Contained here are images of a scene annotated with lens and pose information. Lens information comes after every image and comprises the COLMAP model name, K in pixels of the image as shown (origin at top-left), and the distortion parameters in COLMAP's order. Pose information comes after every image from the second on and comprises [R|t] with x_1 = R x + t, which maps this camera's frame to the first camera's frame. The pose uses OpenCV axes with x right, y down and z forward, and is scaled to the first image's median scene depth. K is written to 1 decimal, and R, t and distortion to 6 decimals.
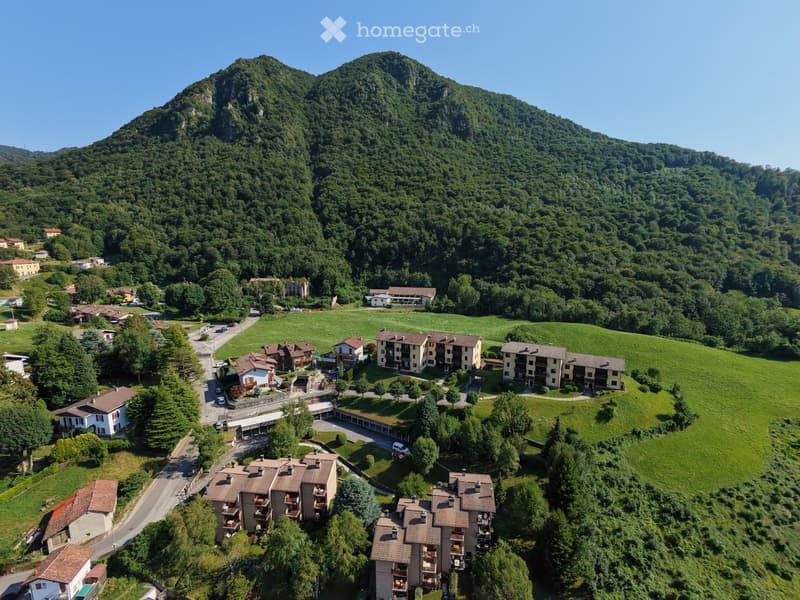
lens RADIAL K [[384.3, 0, 397.4], [0, 384.3, 303.7], [0, 0, 1]] dist [0.001297, 0.001259]
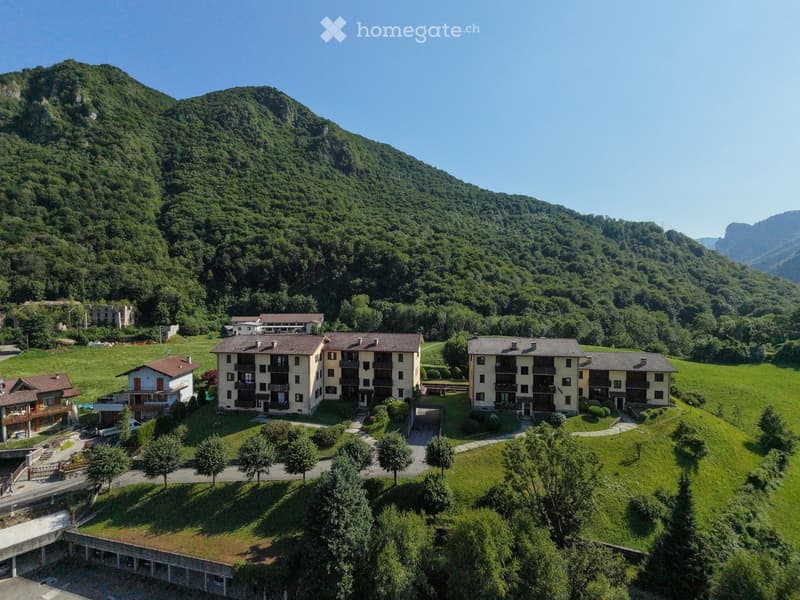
lens RADIAL K [[384.3, 0, 400.1], [0, 384.3, 302.0], [0, 0, 1]] dist [0.001297, 0.001259]
pose [[0.951746, -0.004778, 0.306850, 0.007928], [0.049065, 0.989386, -0.136776, 0.049503], [-0.302940, 0.145232, 0.941879, 0.213381]]
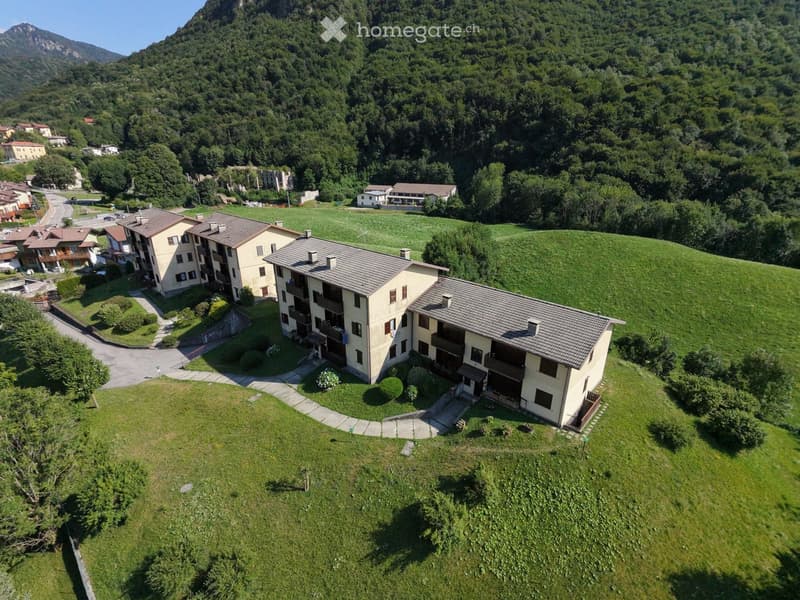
lens RADIAL K [[384.3, 0, 397.2], [0, 384.3, 302.1], [0, 0, 1]] dist [0.001297, 0.001259]
pose [[0.957186, 0.107085, -0.268940, 0.203075], [-0.054084, 0.978857, 0.197266, 0.034098], [0.284378, -0.174274, 0.942739, 0.276252]]
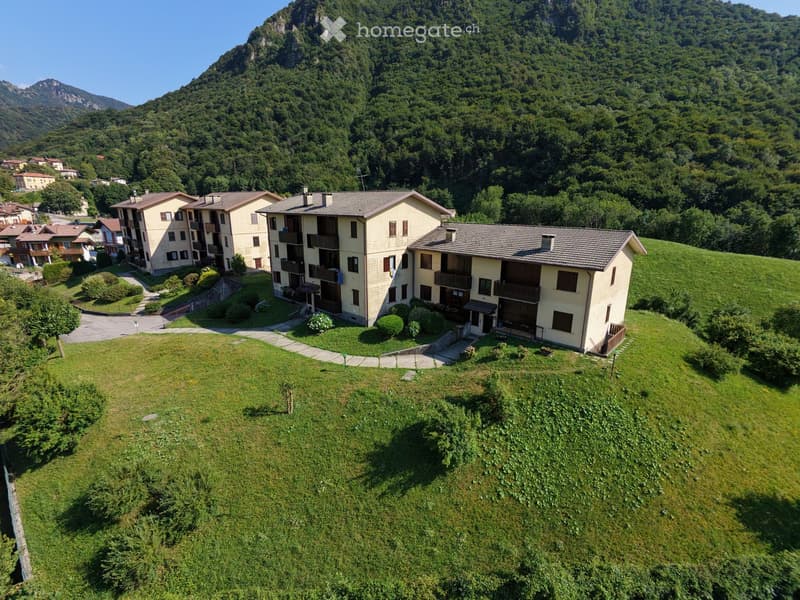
lens RADIAL K [[384.3, 0, 397.2], [0, 384.3, 301.7], [0, 0, 1]] dist [0.001297, 0.001259]
pose [[0.956825, 0.079238, -0.279656, 0.203296], [-0.055760, 0.994293, 0.090947, 0.068094], [0.285267, -0.071427, 0.955783, 0.282373]]
